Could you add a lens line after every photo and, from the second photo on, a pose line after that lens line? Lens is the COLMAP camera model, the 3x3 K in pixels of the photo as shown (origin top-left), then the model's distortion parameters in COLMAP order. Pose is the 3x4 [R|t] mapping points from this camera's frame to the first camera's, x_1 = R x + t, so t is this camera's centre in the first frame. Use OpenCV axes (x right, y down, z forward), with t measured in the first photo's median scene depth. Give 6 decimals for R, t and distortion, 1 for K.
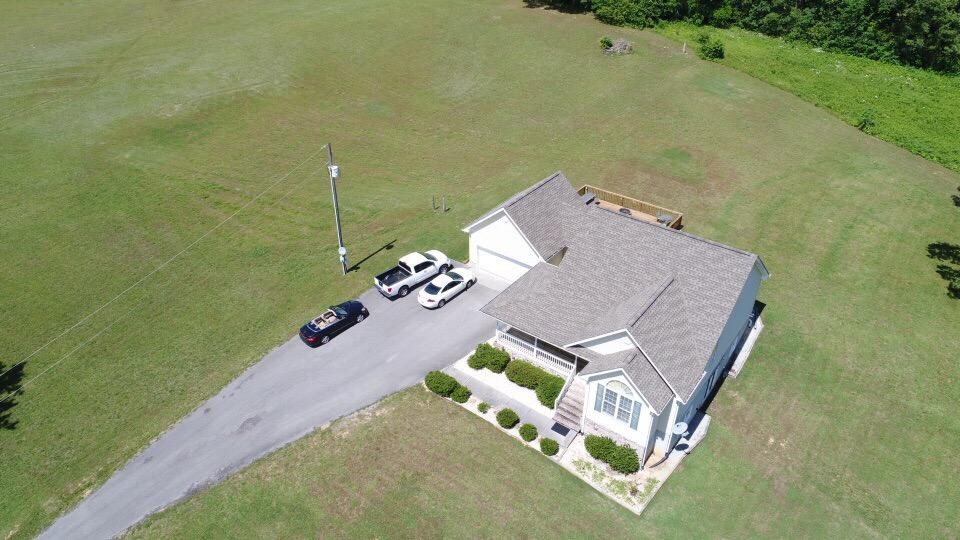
lens RADIAL K [[645.0, 0, 482.4], [0, 645.0, 272.1], [0, 0, 1]] dist [0.003414, 0.000326]
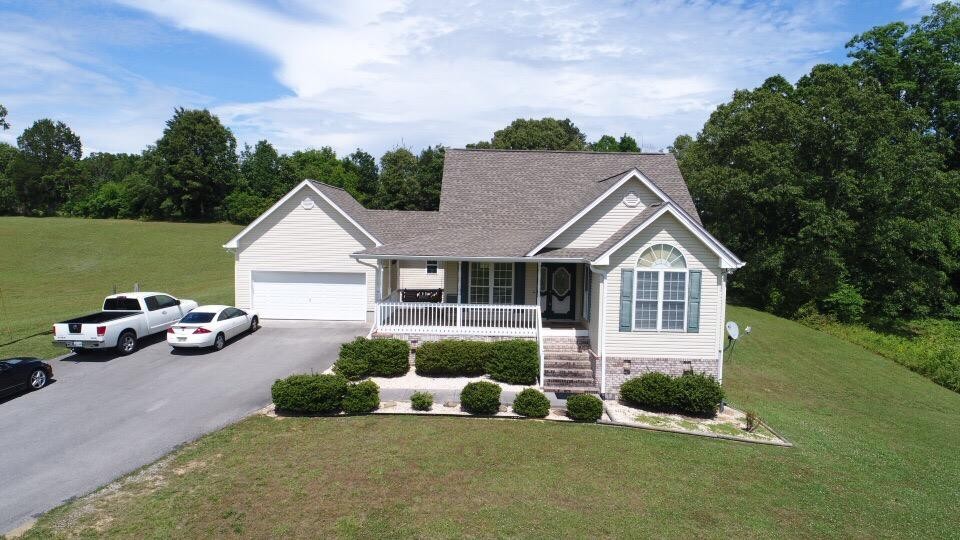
lens RADIAL K [[645.0, 0, 482.4], [0, 645.0, 272.1], [0, 0, 1]] dist [0.003414, 0.000326]
pose [[0.797827, -0.027286, 0.602269, -0.245514], [0.318448, 0.867319, -0.382555, 0.318264], [-0.511921, 0.497004, 0.700660, 0.577788]]
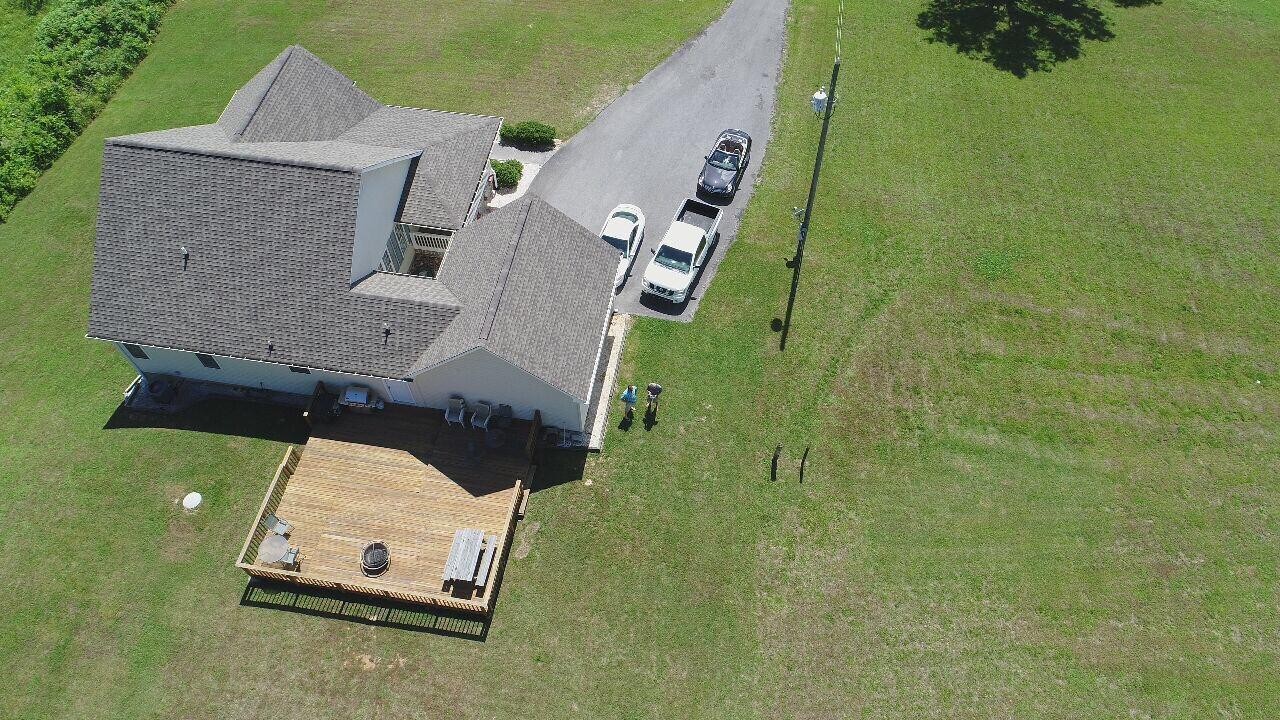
lens RADIAL K [[897.4, 0, 649.1], [0, 897.4, 360.6], [0, 0, 1]] dist [-0.000666, -0.002140]
pose [[-0.885867, 0.384142, -0.260144, 0.230822], [-0.258953, 0.055845, 0.964274, -1.011862], [0.384946, 0.921584, 0.050004, 1.293605]]
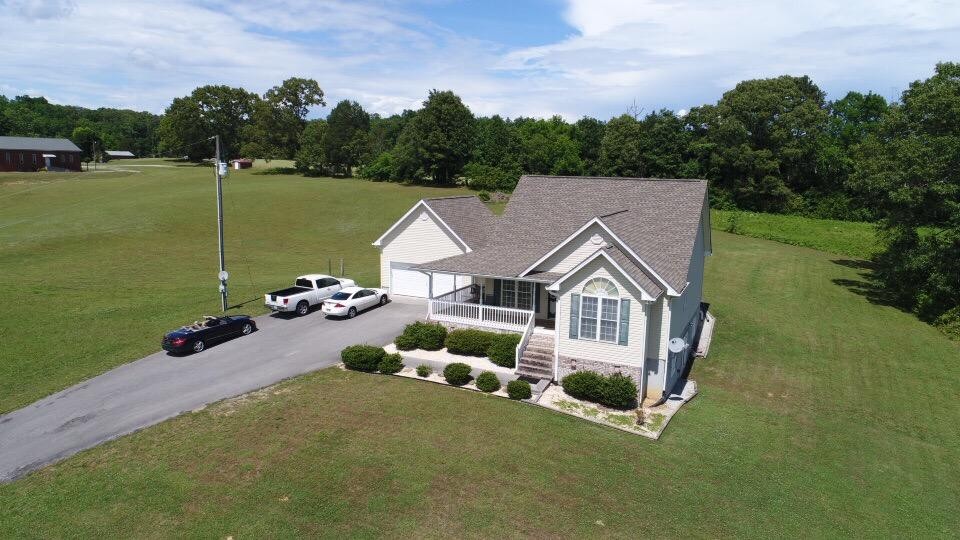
lens RADIAL K [[645.0, 0, 482.4], [0, 645.0, 272.1], [0, 0, 1]] dist [0.003414, 0.000326]
pose [[0.976964, -0.019040, 0.212554, -0.088081], [0.103417, 0.913485, -0.393510, 0.400626], [-0.186673, 0.406427, 0.894411, 0.256790]]
